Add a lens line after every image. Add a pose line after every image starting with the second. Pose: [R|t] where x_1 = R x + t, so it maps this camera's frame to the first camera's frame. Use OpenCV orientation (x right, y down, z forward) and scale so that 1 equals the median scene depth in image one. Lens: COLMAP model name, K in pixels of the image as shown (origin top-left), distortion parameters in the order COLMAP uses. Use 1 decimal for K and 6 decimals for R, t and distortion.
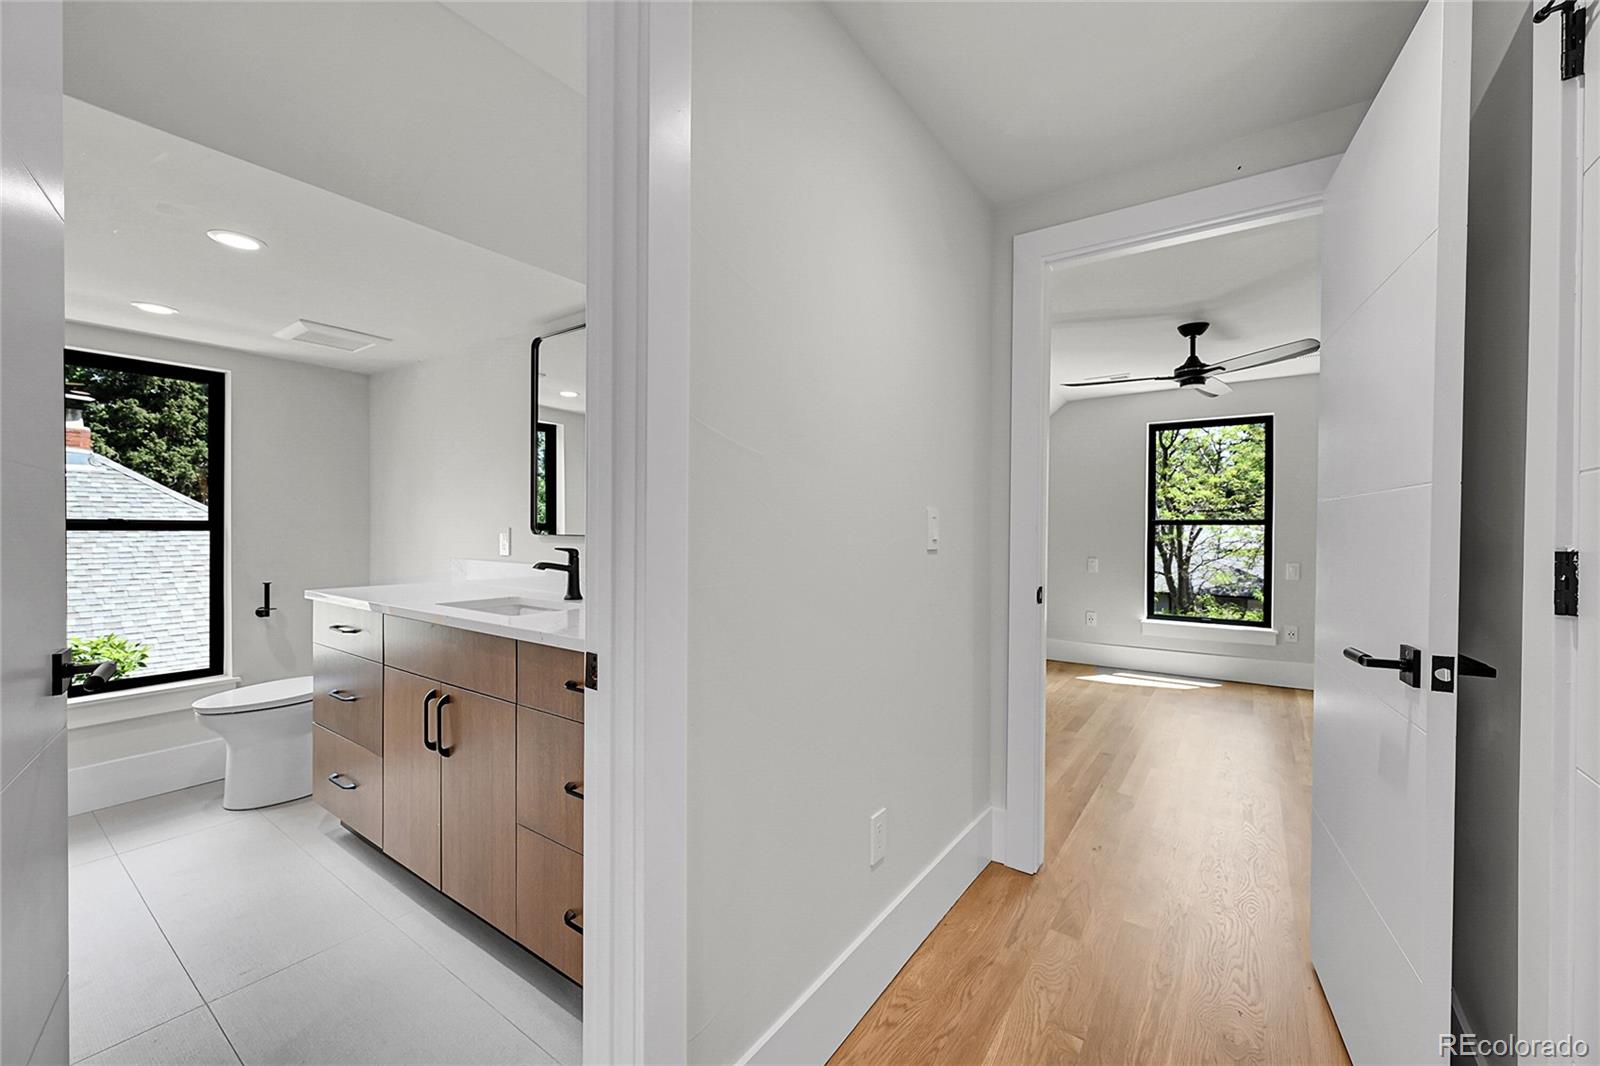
lens RADIAL K [[633.2, 0, 801.2], [0, 633.2, 528.1], [0, 0, 1]] dist [-0.000605, -0.000021]
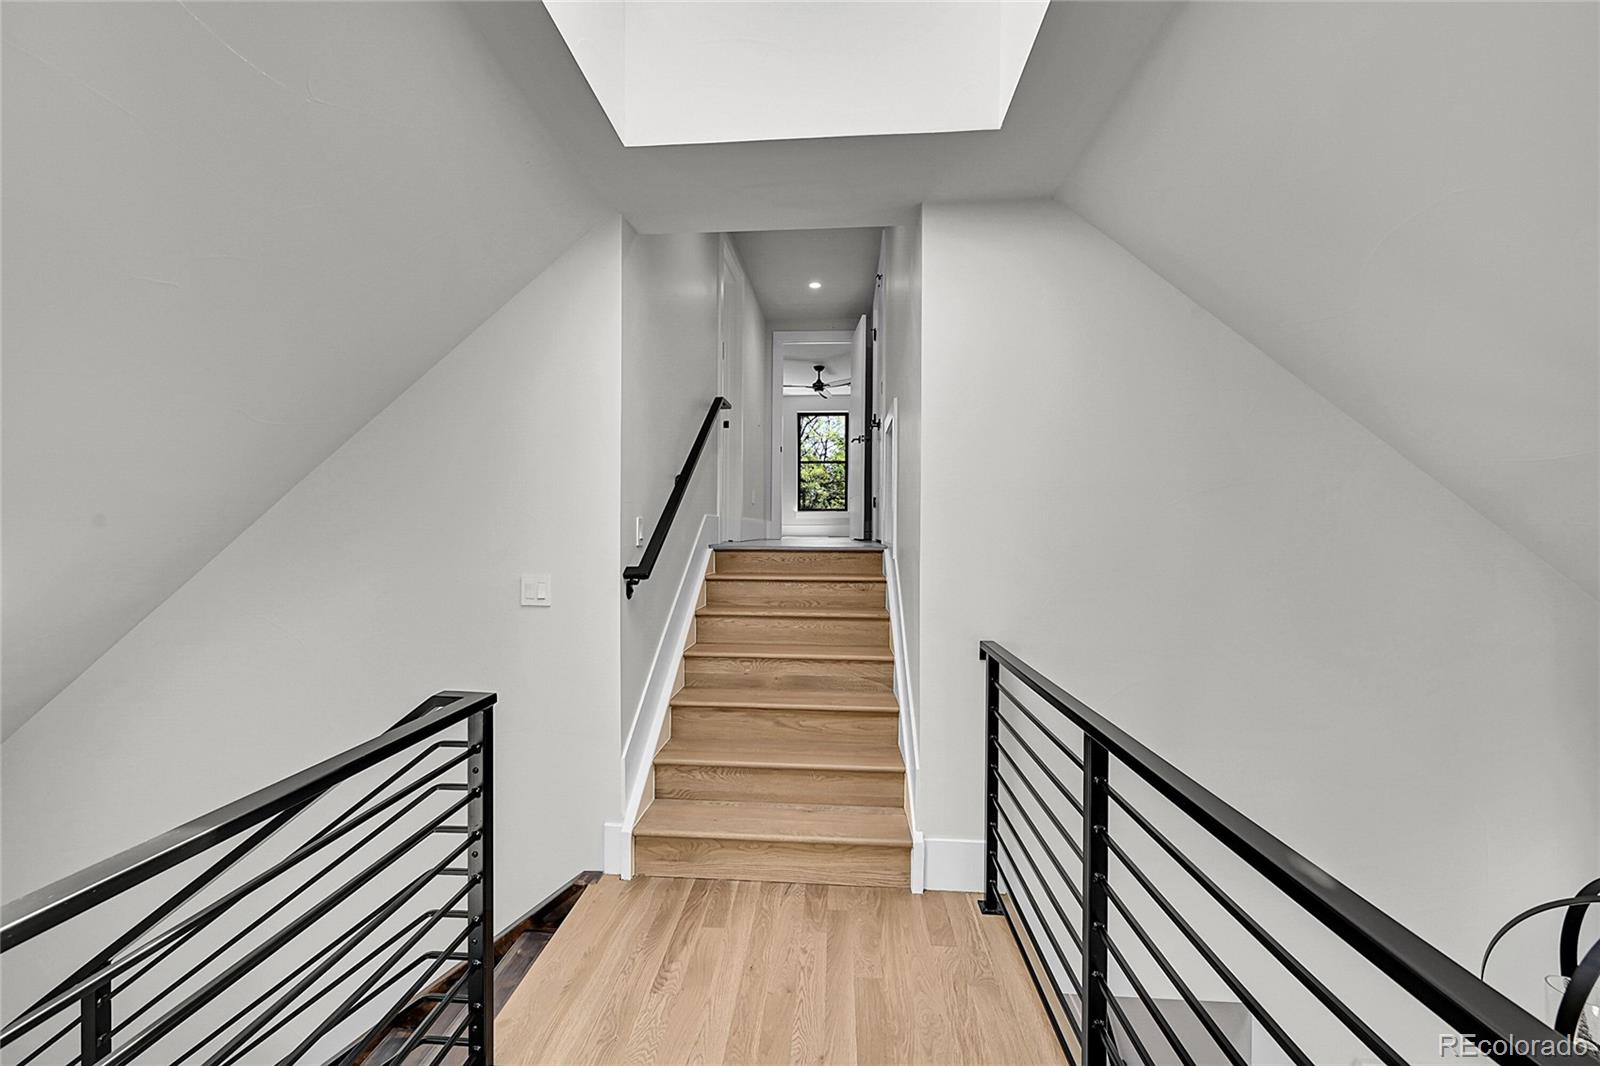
lens RADIAL K [[633.2, 0, 796.1], [0, 633.2, 532.5], [0, 0, 1]] dist [-0.000605, -0.000021]
pose [[0.857135, -0.002792, 0.515084, -0.685099], [0.004622, 0.999987, -0.002272, 0.310309], [-0.515071, 0.004329, 0.857137, -0.997824]]
